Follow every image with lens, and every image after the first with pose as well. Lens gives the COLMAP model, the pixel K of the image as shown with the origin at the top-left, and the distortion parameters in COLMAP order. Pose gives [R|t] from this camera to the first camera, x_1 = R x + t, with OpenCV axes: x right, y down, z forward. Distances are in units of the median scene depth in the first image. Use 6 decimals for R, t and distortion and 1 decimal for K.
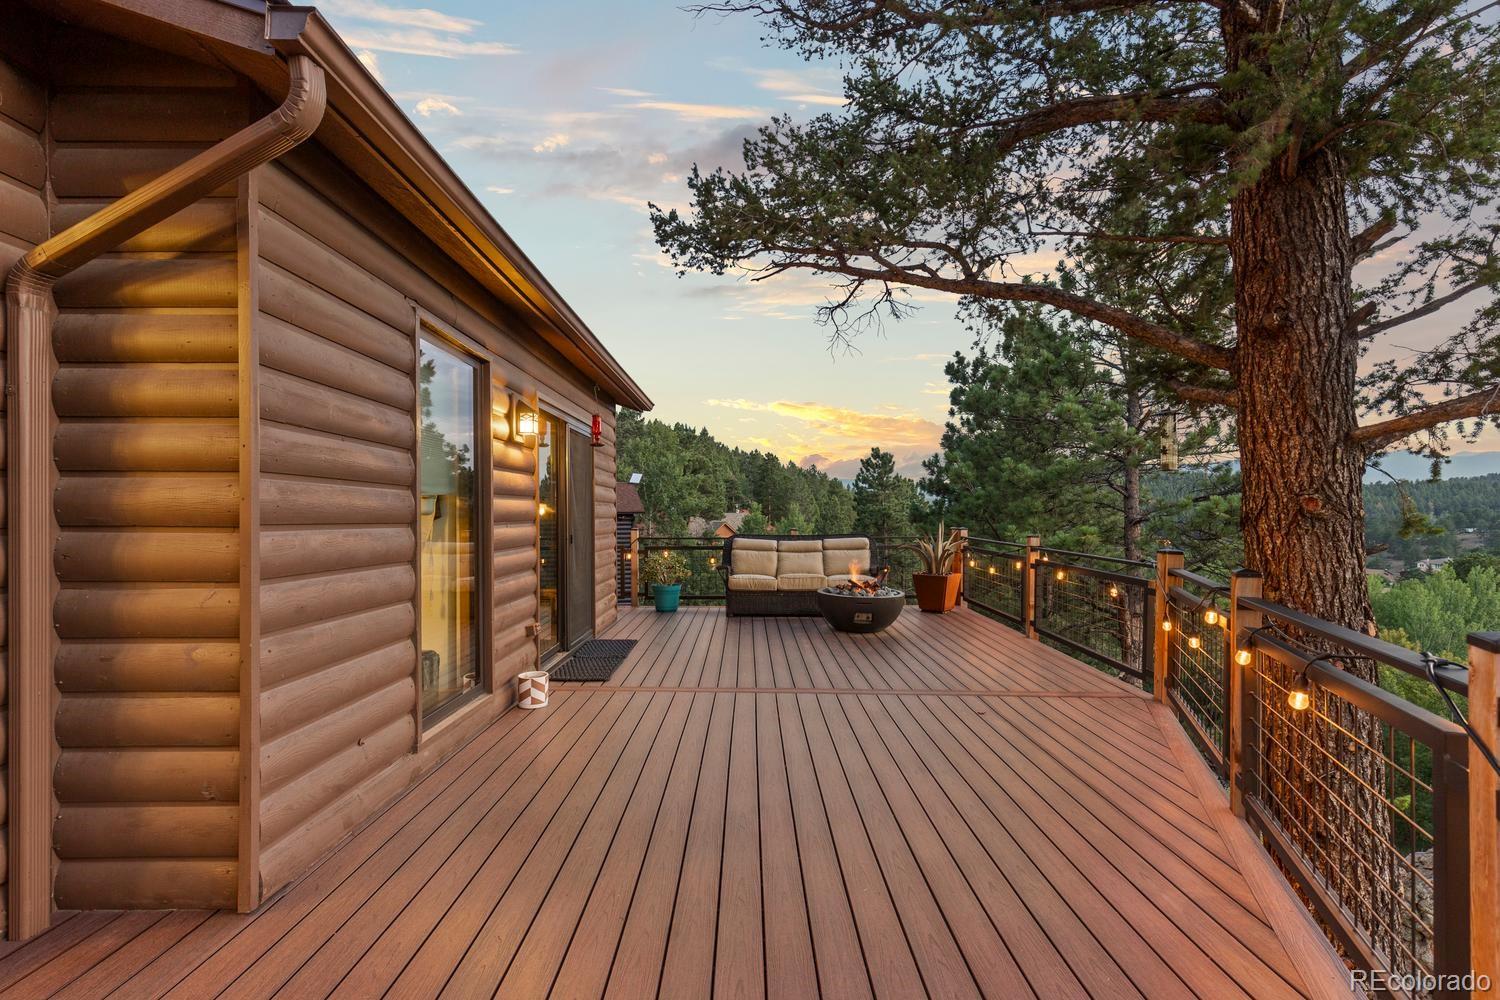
lens RADIAL K [[695.9, 0, 744.2], [0, 695.9, 528.0], [0, 0, 1]] dist [0.001225, -0.000080]
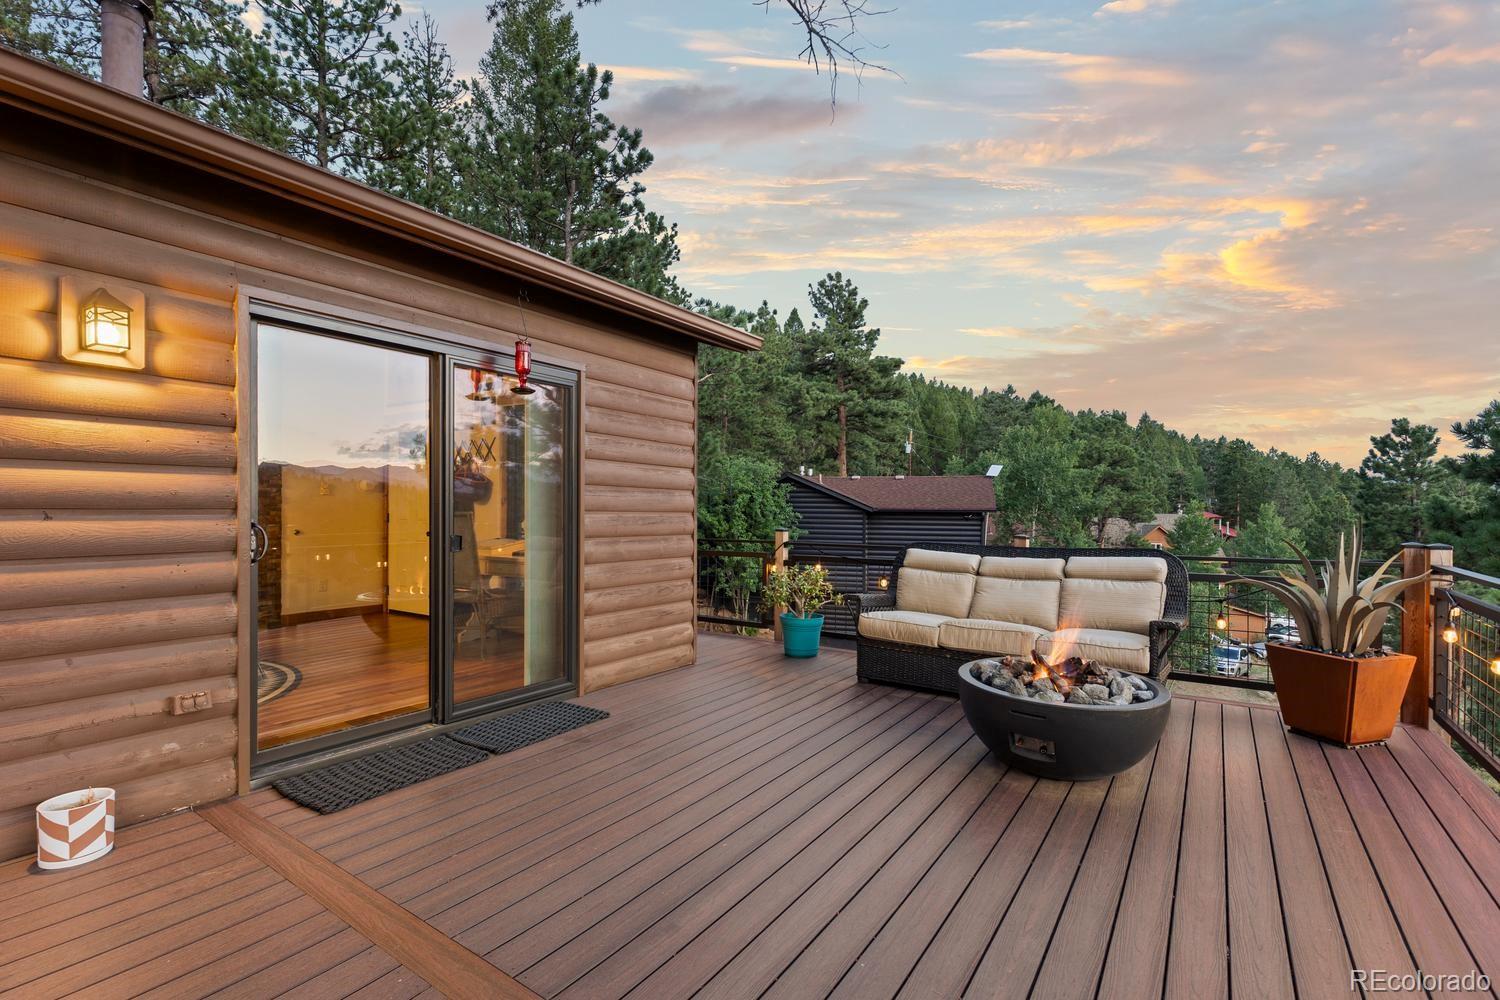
lens RADIAL K [[695.9, 0, 744.2], [0, 695.9, 528.0], [0, 0, 1]] dist [0.001225, -0.000080]
pose [[0.827998, 0.021306, -0.560326, 0.091428], [-0.021176, 0.999753, 0.006723, -0.002017], [0.560331, 0.006299, 0.828245, 0.184832]]
